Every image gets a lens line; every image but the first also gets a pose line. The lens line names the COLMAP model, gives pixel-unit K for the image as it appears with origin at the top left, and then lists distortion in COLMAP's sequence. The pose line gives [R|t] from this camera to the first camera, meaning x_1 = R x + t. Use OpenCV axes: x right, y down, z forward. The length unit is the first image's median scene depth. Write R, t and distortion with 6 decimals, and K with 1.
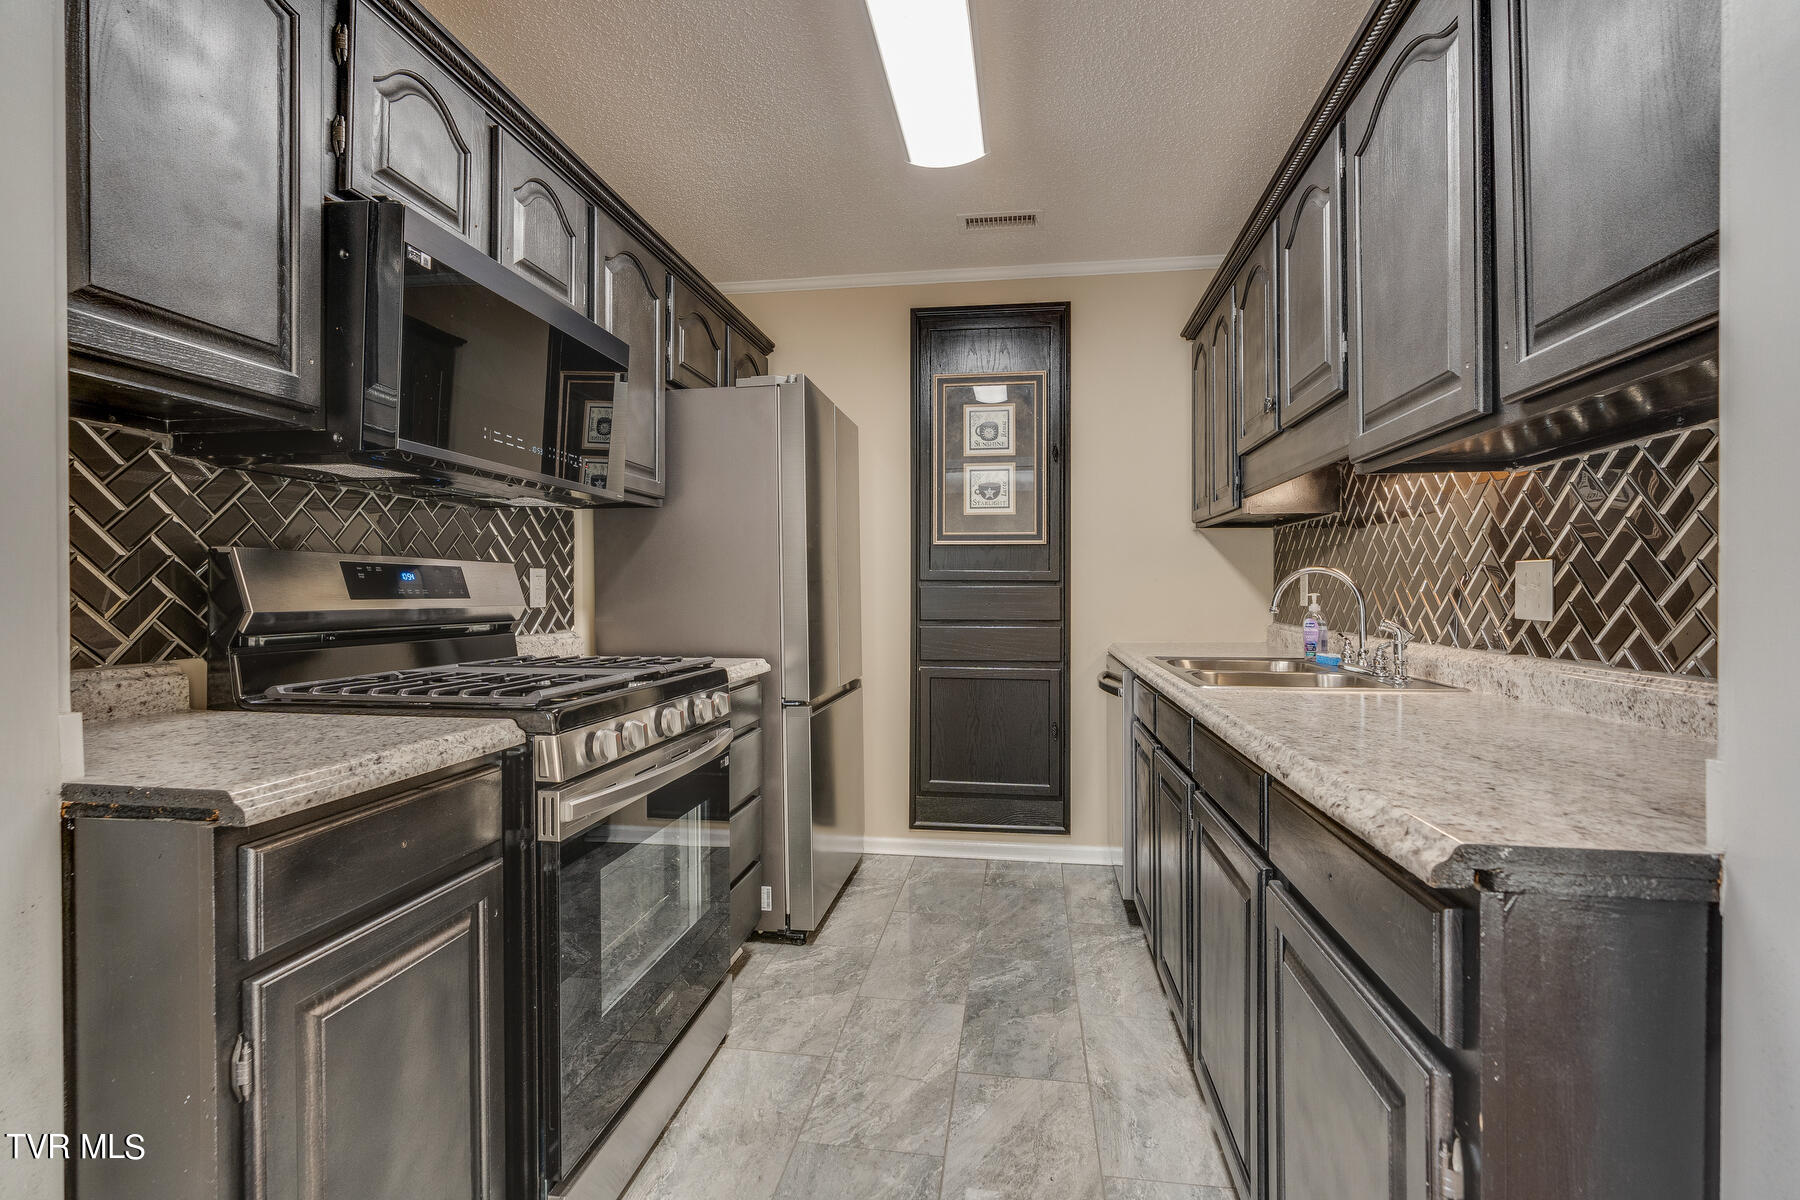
lens RADIAL K [[813.8, 0, 906.0], [0, 813.8, 593.6], [0, 0, 1]] dist [-0.006187, 0.001467]
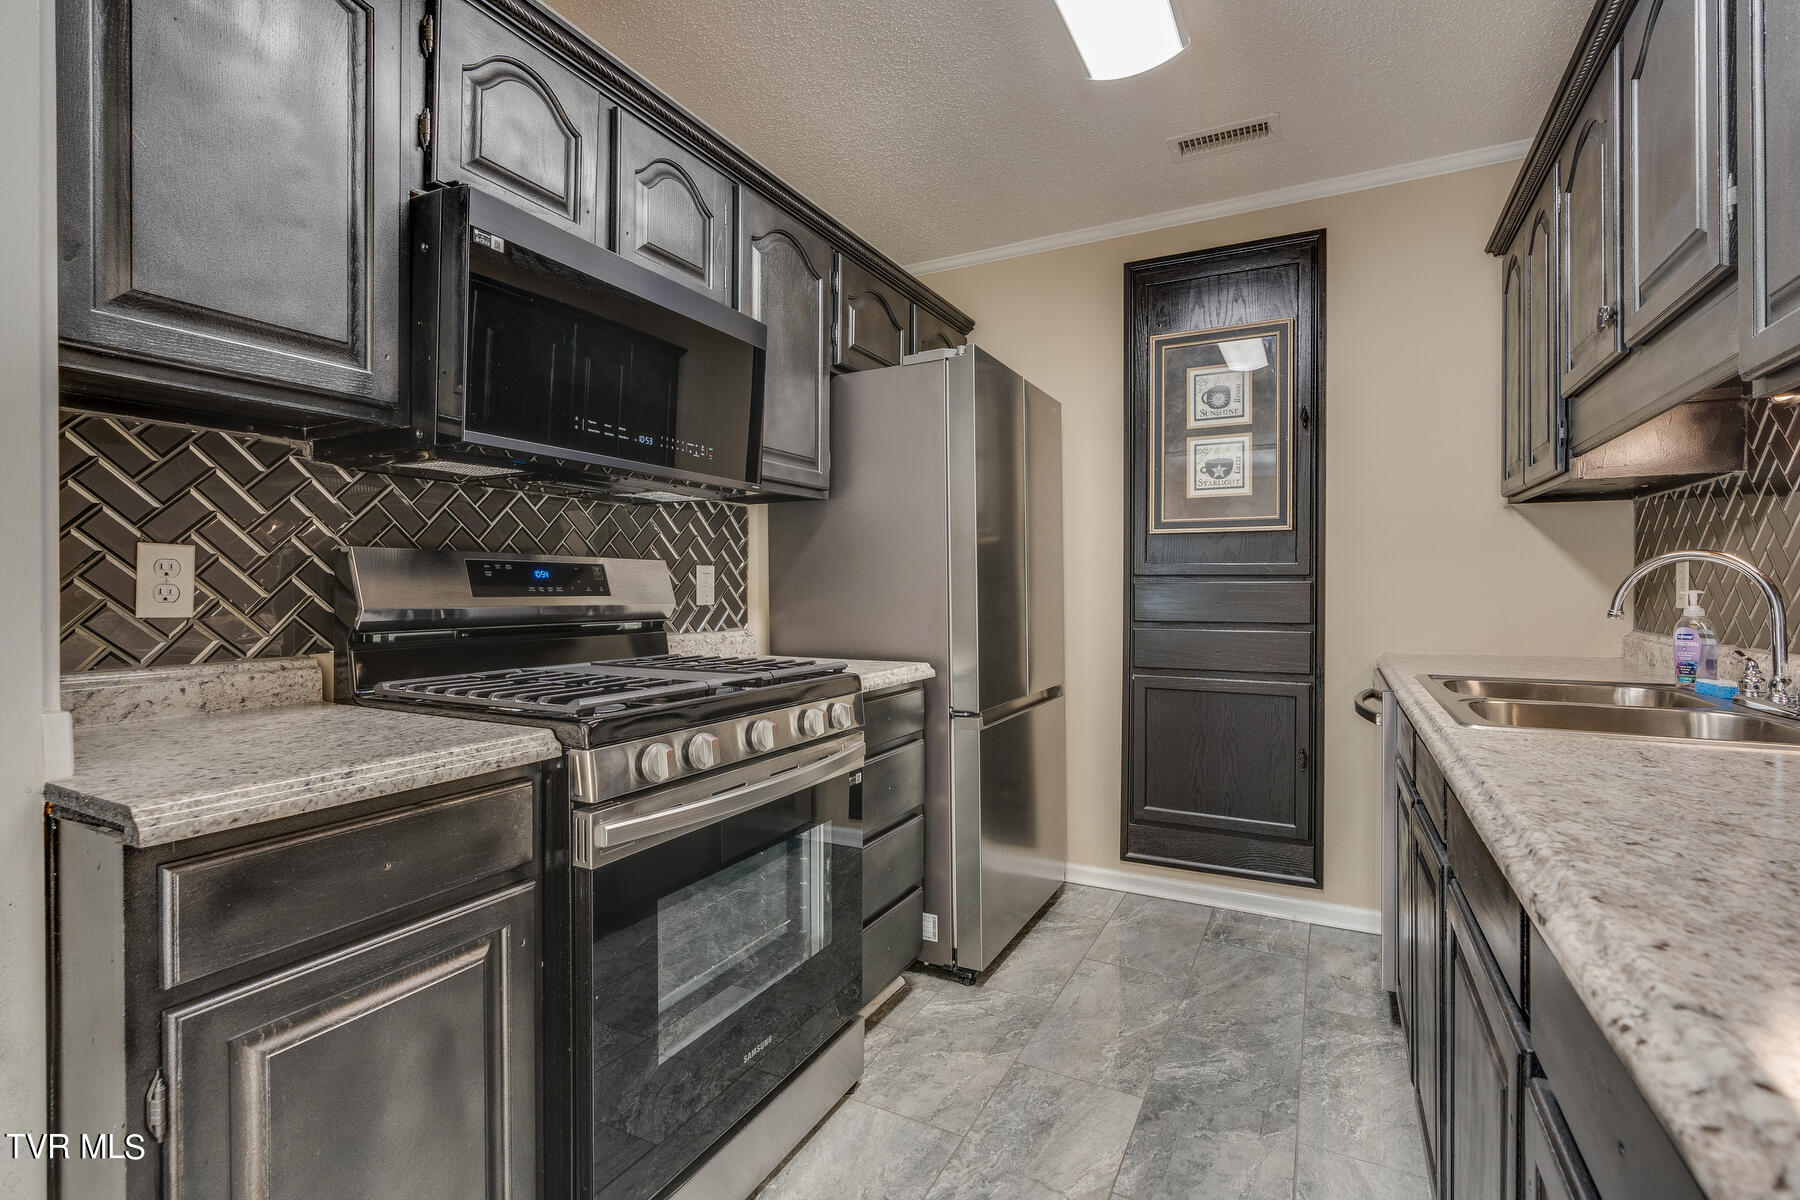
lens RADIAL K [[813.8, 0, 906.0], [0, 813.8, 593.6], [0, 0, 1]] dist [-0.006187, 0.001467]
pose [[0.945157, 0.000885, -0.326616, 0.111330], [0.000479, 0.999991, 0.004097, -0.000815], [0.326617, -0.004029, 0.945148, 0.157741]]
